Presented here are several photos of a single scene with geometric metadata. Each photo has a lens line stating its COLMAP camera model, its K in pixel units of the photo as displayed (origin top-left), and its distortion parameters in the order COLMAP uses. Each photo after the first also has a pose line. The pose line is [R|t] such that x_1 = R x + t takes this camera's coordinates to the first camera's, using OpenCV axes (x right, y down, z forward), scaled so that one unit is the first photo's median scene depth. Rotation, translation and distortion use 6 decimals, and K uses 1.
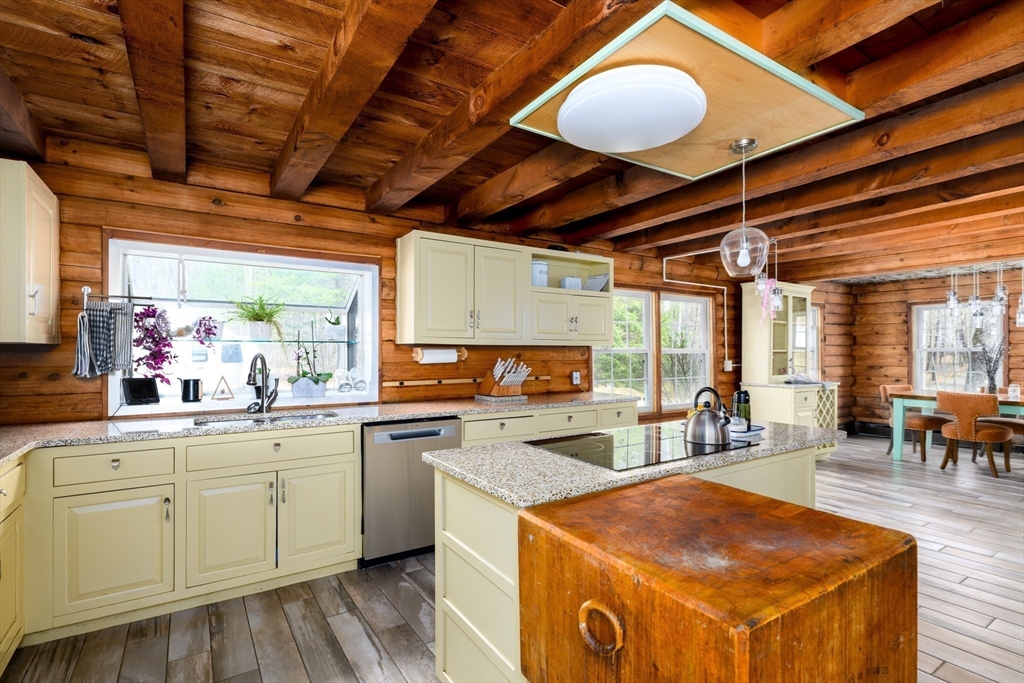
lens RADIAL K [[491.5, 0, 506.2], [0, 491.5, 351.6], [0, 0, 1]] dist [-0.000371, -0.000658]
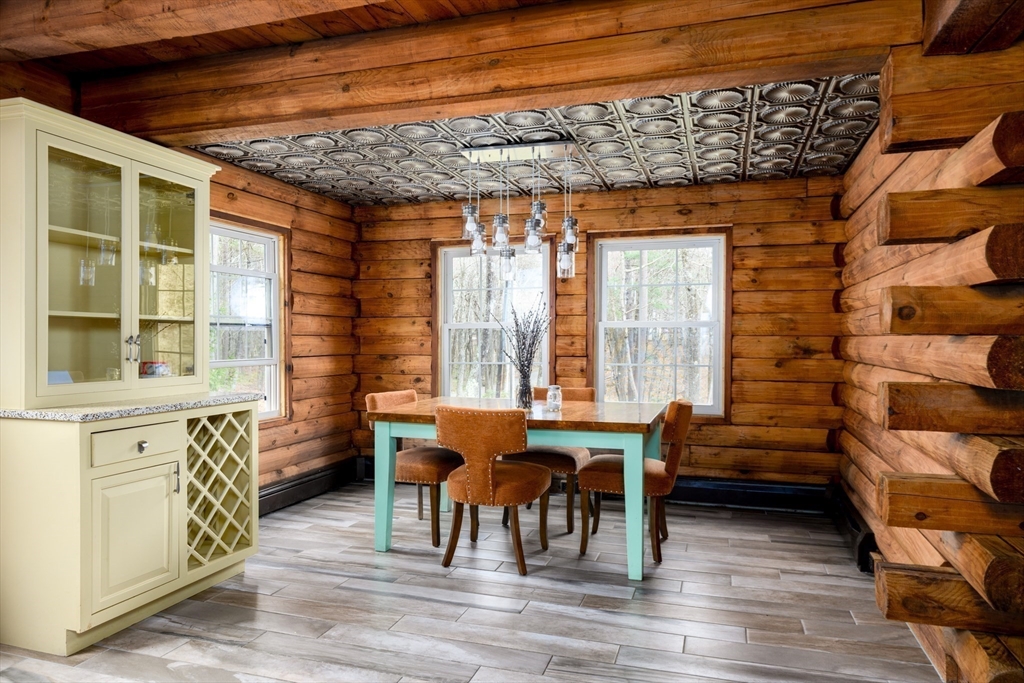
lens RADIAL K [[674.8, 0, 507.5], [0, 674.8, 348.4], [0, 0, 1]] dist [-0.003527, -0.001525]
pose [[0.773941, -0.004028, 0.633245, 0.818071], [-0.003385, 0.999939, 0.010497, 0.029616], [-0.633248, -0.010268, 0.773880, 0.715815]]
